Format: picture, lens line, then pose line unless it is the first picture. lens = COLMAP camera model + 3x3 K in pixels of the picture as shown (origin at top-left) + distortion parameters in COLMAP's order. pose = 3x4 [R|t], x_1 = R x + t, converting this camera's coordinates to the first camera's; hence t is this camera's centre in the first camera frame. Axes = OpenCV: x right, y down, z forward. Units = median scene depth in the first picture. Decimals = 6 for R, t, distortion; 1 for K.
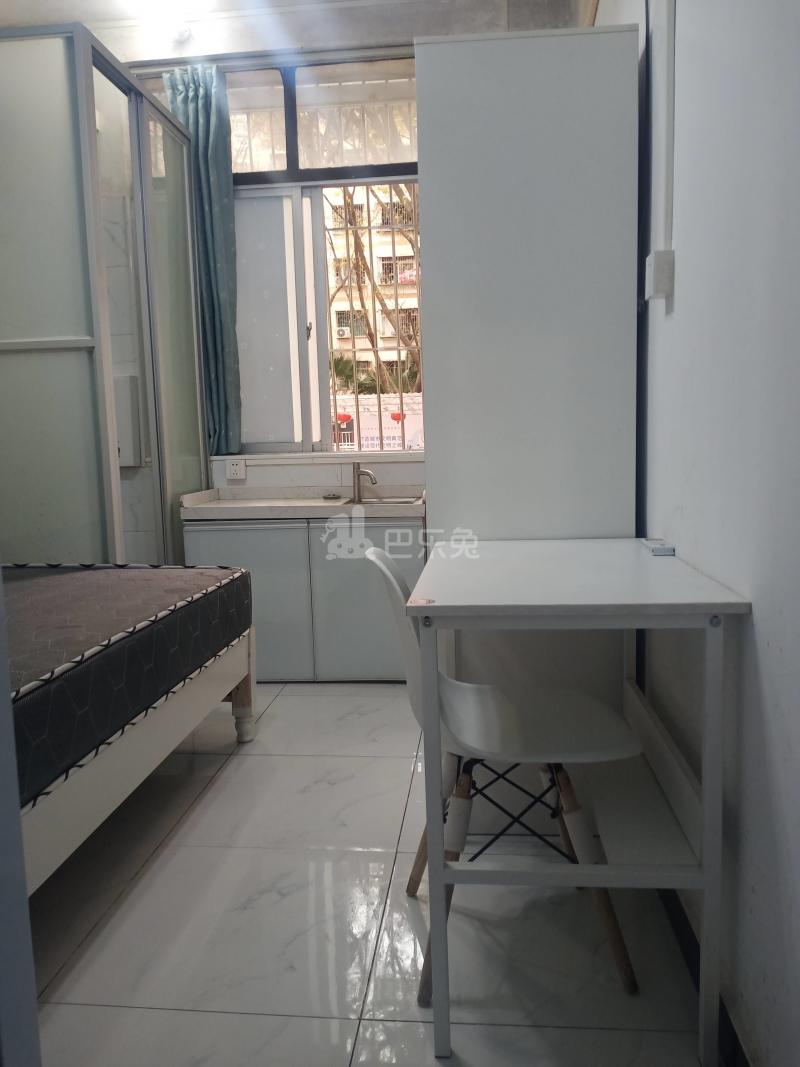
lens RADIAL K [[838.3, 0, 400.0], [0, 838.3, 533.5], [0, 0, 1]] dist [0.020133, -0.006348]
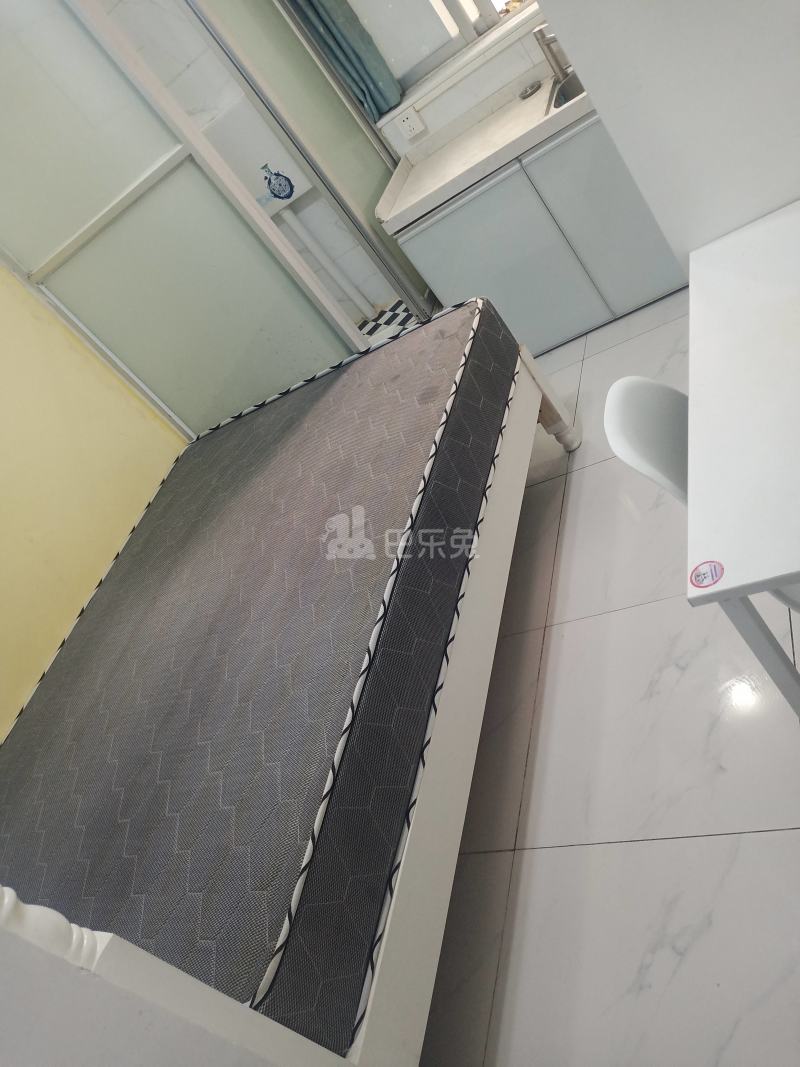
lens RADIAL K [[838.3, 0, 400.0], [0, 838.3, 533.5], [0, 0, 1]] dist [0.020133, -0.006348]
pose [[0.809008, -0.335354, -0.482746, 0.078779], [0.548365, 0.726336, 0.414405, -0.177382], [0.211664, -0.599978, 0.771508, 0.170882]]
